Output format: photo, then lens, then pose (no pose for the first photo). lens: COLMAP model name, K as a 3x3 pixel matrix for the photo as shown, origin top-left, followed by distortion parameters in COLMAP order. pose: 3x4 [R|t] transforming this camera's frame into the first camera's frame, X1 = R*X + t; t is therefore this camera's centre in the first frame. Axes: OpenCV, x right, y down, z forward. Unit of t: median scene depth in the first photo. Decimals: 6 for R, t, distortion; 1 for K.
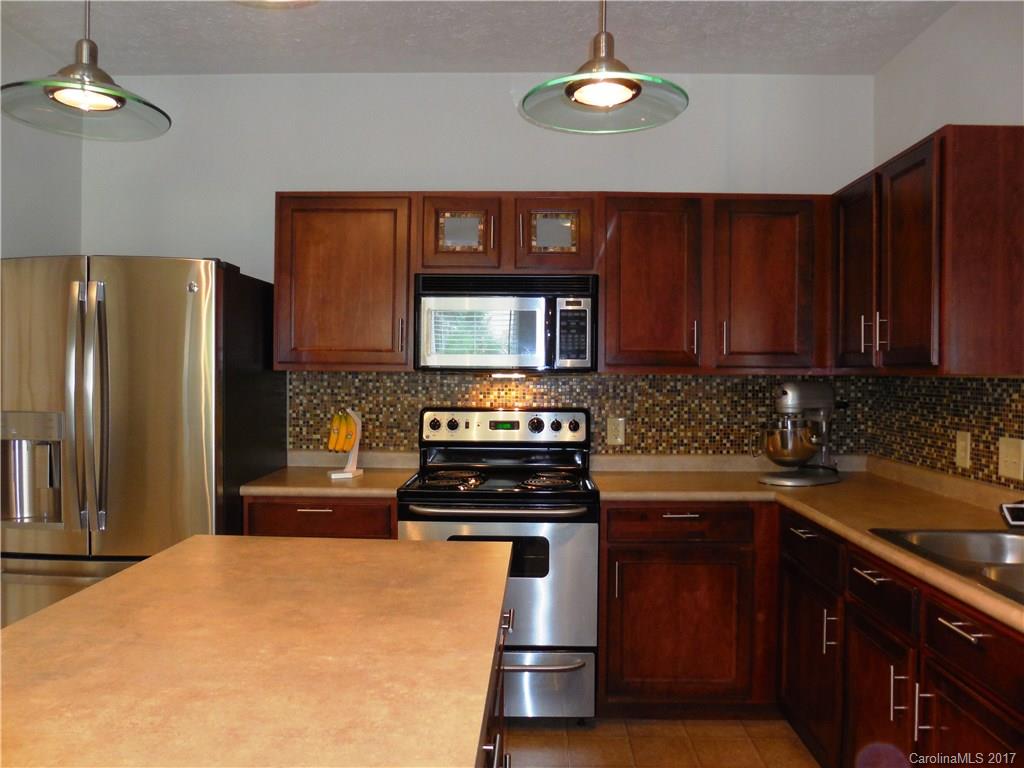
lens RADIAL K [[788.6, 0, 512.0], [0, 788.6, 384.0], [0, 0, 1]] dist [-0.063251, 0.010341]
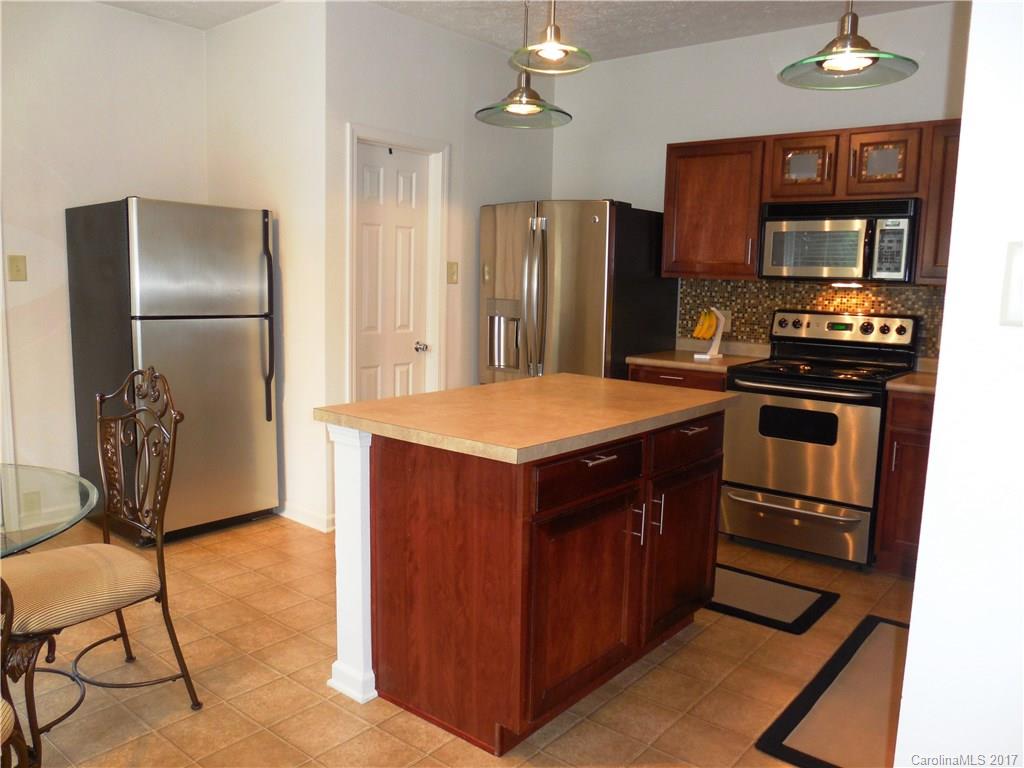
lens RADIAL K [[788.6, 0, 512.0], [0, 788.6, 384.0], [0, 0, 1]] dist [-0.008606, 0.000995]
pose [[0.792368, 0.096934, -0.602293, 0.325996], [-0.027650, 0.991987, 0.123275, 0.004731], [0.609417, -0.081025, 0.788699, -0.259314]]
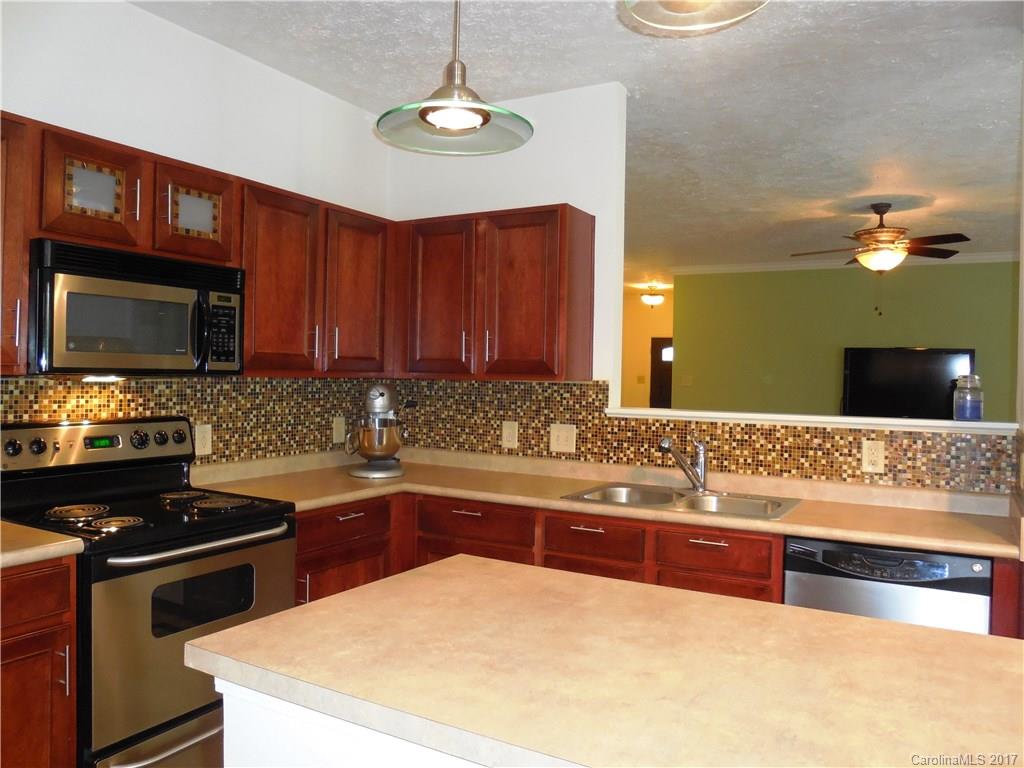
lens RADIAL K [[788.6, 0, 512.0], [0, 788.6, 384.0], [0, 0, 1]] dist [-0.063251, 0.010341]
pose [[0.484011, -0.010033, 0.875004, -0.489007], [-0.002855, 0.999911, 0.013044, -0.017083], [-0.875057, -0.008812, 0.483940, 0.263145]]
